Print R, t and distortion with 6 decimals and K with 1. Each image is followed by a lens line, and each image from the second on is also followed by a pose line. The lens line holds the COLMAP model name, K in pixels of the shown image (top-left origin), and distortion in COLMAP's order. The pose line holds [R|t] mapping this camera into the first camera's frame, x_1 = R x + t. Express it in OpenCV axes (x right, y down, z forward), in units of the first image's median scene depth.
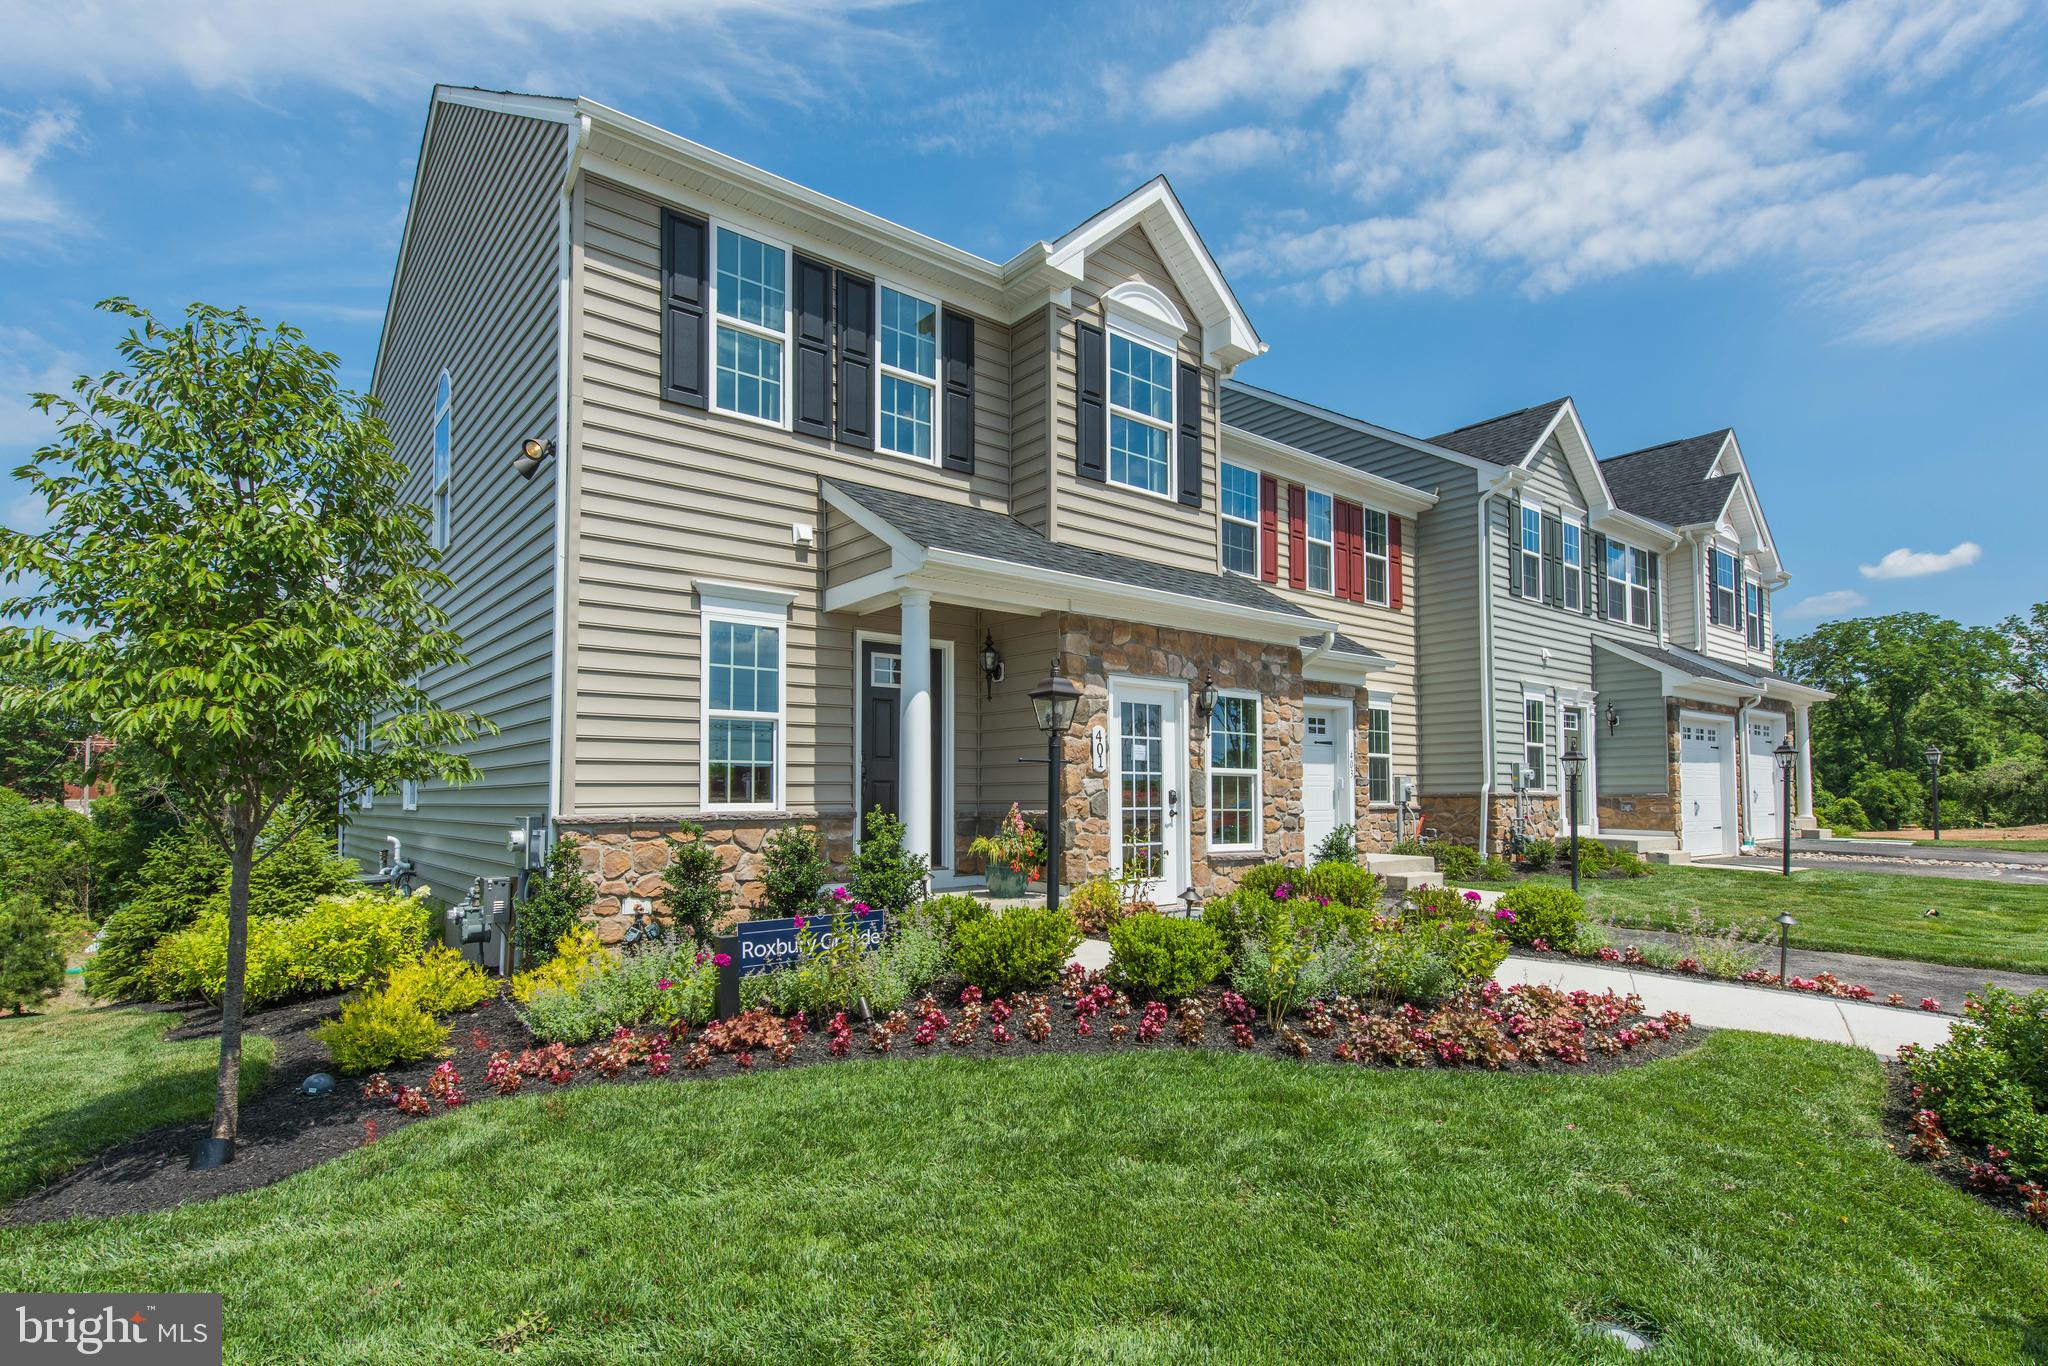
lens RADIAL K [[1033.6, 0, 1020.2], [0, 1033.6, 701.3], [0, 0, 1]] dist [0.004844, 0.000384]
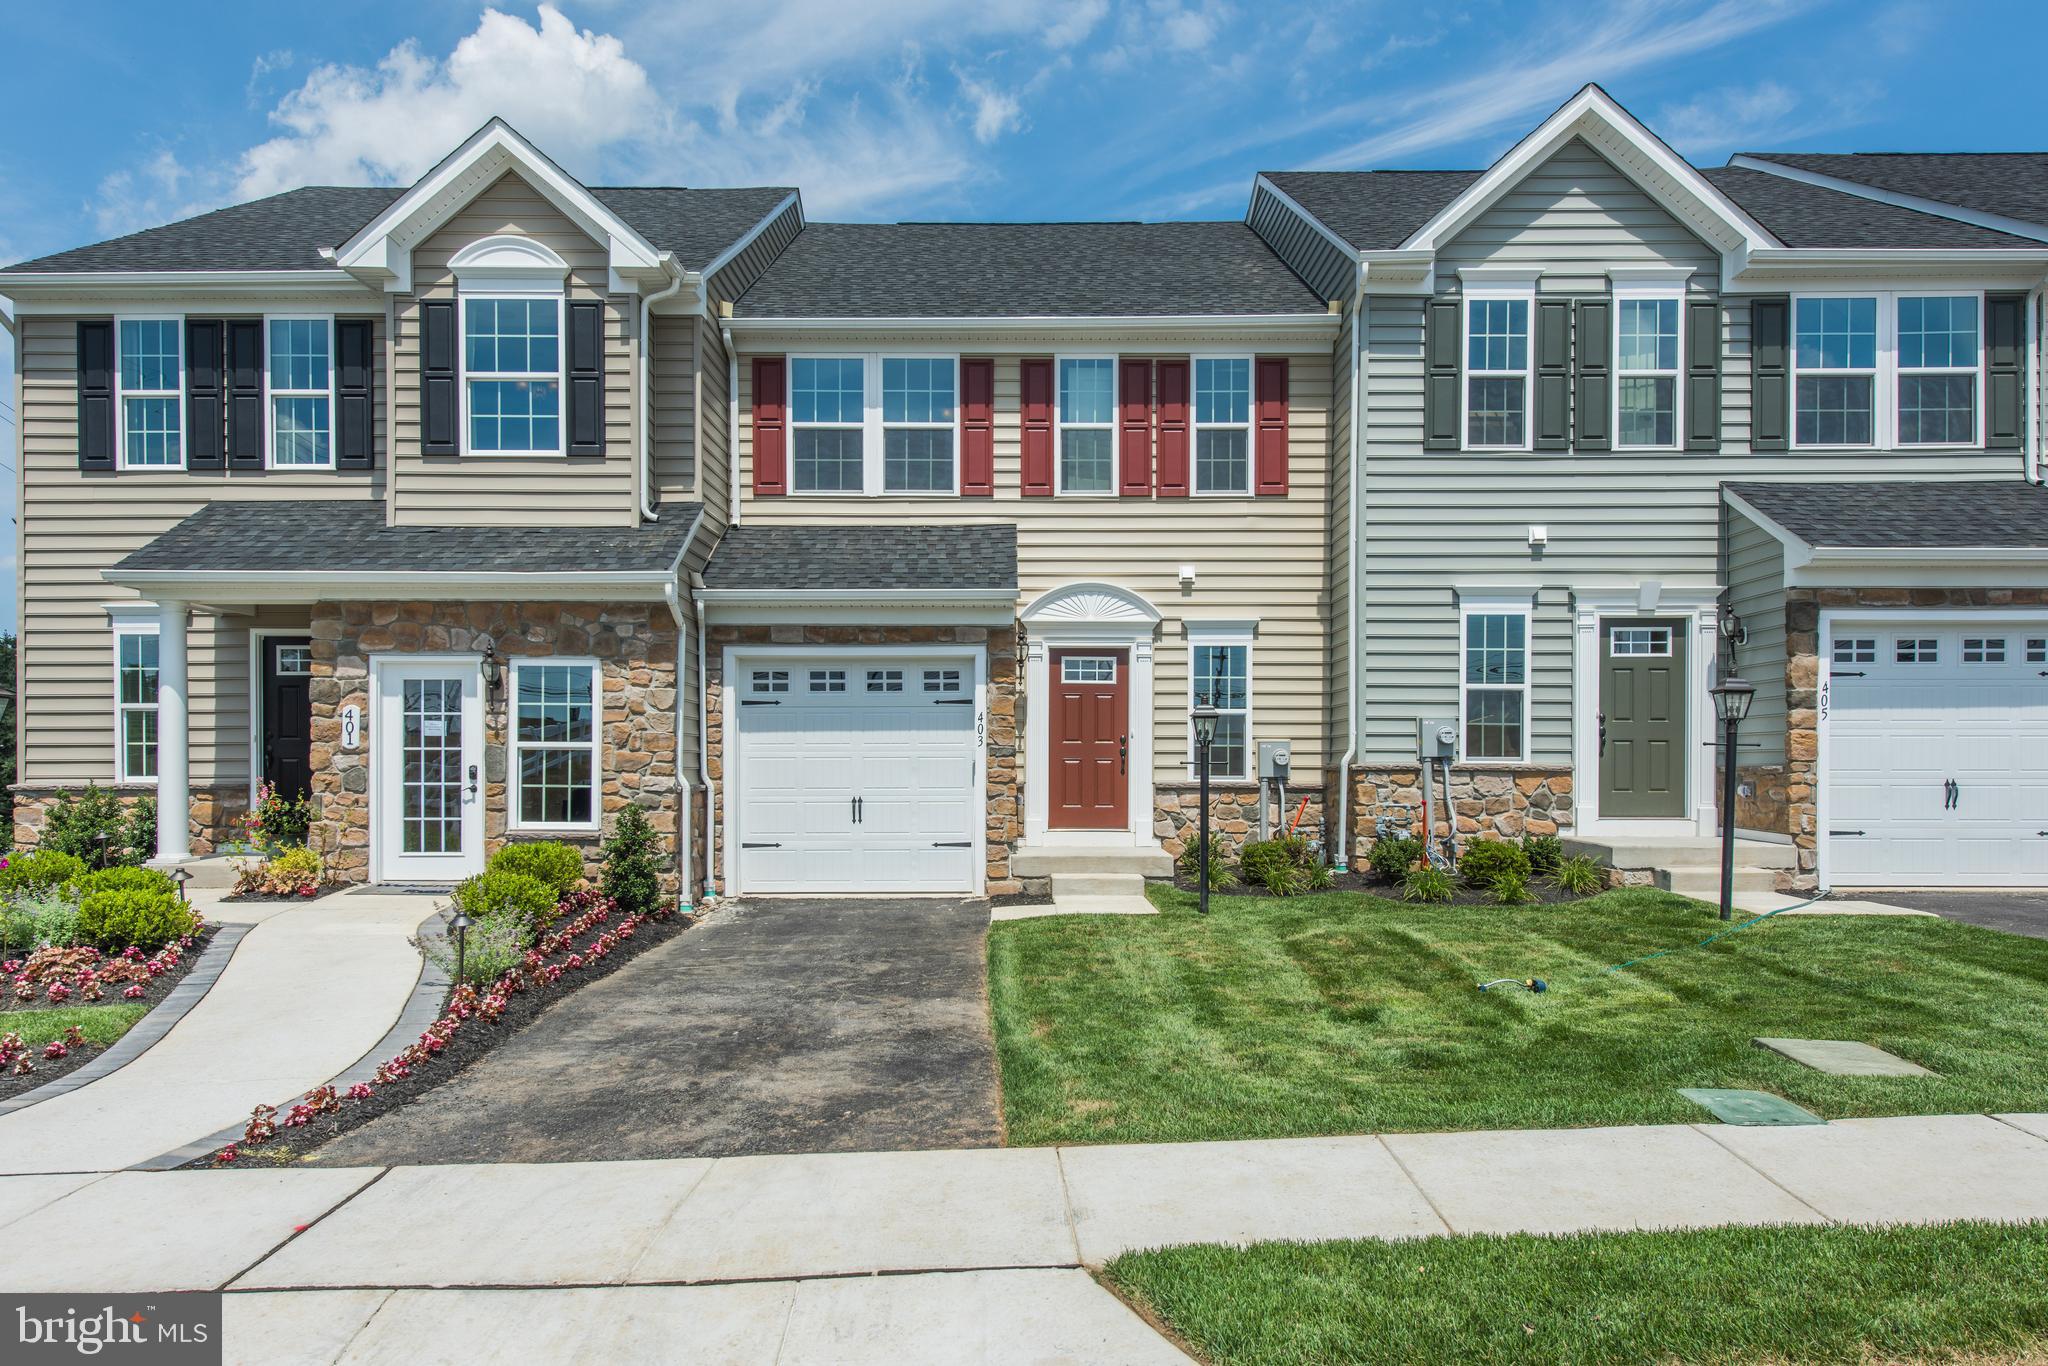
lens RADIAL K [[1360.0, 0, 1026.3], [0, 1360.0, 696.7], [0, 0, 1]] dist [0.003920, -0.005074]
pose [[0.771721, -0.030075, -0.635249, 1.351503], [0.058714, 0.997984, 0.024079, 0.019989], [0.633245, -0.055880, 0.771932, 0.331628]]
